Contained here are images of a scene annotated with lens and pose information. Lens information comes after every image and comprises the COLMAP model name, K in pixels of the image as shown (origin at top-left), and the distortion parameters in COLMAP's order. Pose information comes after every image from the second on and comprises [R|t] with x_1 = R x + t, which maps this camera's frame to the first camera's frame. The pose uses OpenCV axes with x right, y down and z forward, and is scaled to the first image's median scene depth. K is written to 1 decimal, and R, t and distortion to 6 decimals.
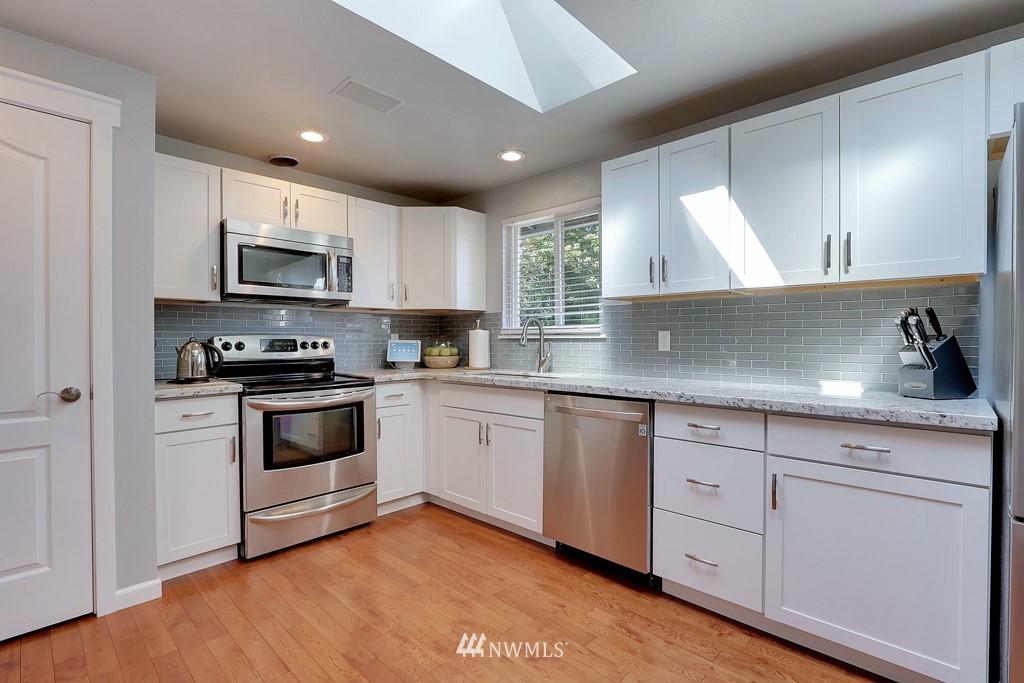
lens RADIAL K [[472.6, 0, 507.5], [0, 472.6, 341.4], [0, 0, 1]] dist [-0.019995, 0.005104]
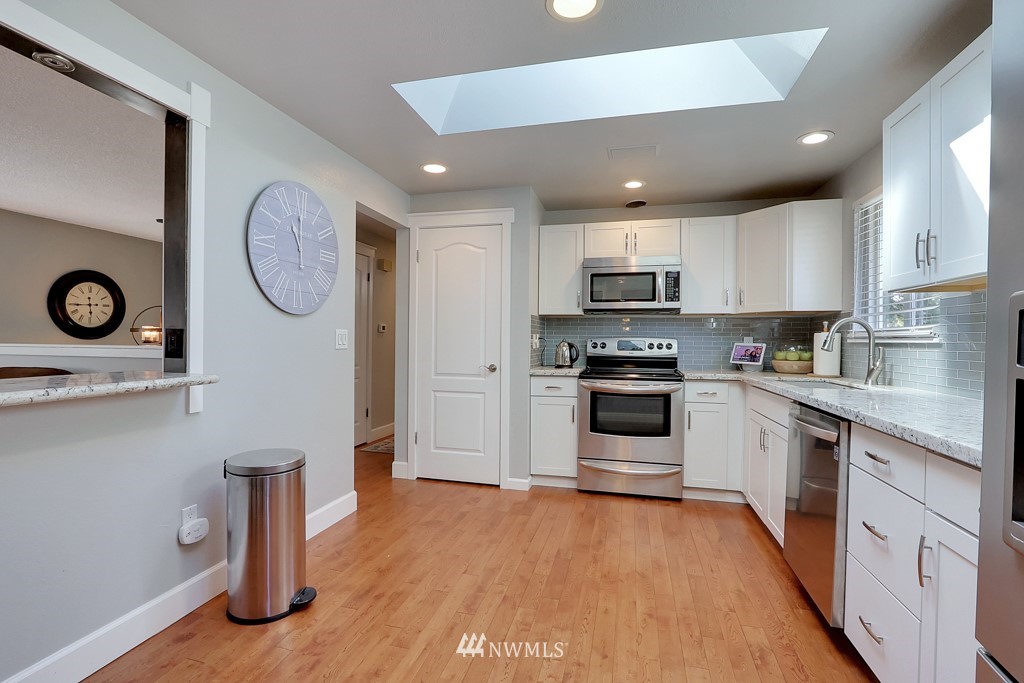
lens RADIAL K [[472.6, 0, 507.5], [0, 472.6, 341.4], [0, 0, 1]] dist [-0.019995, 0.005104]
pose [[0.485558, 0.009544, -0.874153, 0.573259], [-0.015533, 0.999877, 0.002288, -0.000960], [0.874067, 0.012467, 0.485646, 0.072561]]
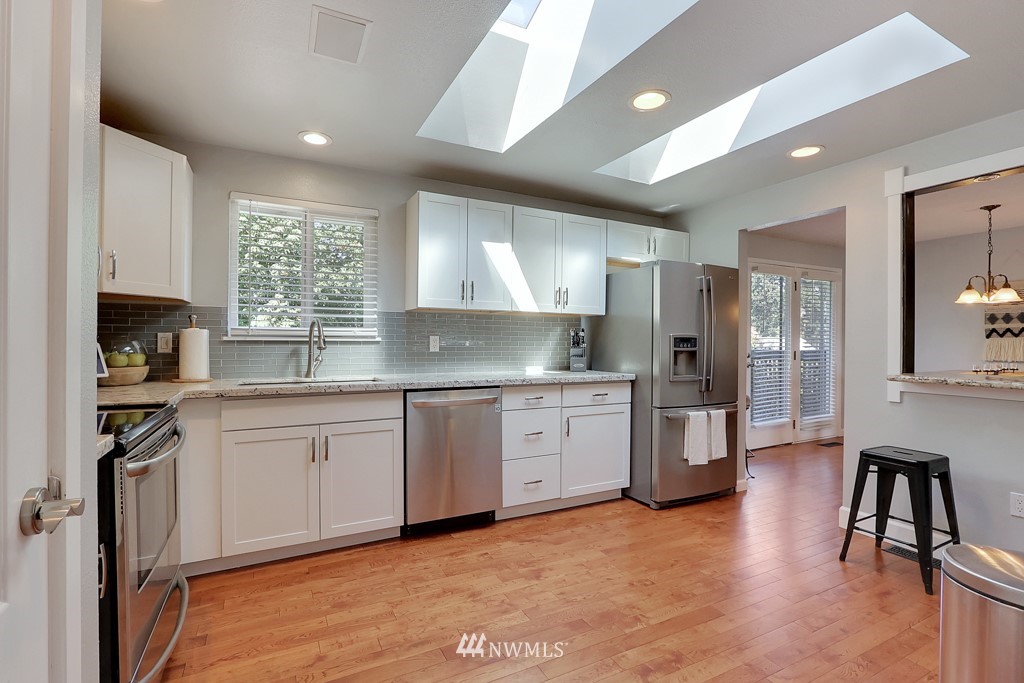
lens RADIAL K [[472.6, 0, 507.5], [0, 472.6, 341.4], [0, 0, 1]] dist [-0.019995, 0.005104]
pose [[0.328283, 0.000317, 0.944579, -0.816174], [-0.002896, 0.999996, 0.000671, -0.008521], [-0.944575, -0.002956, 0.328282, 0.405235]]
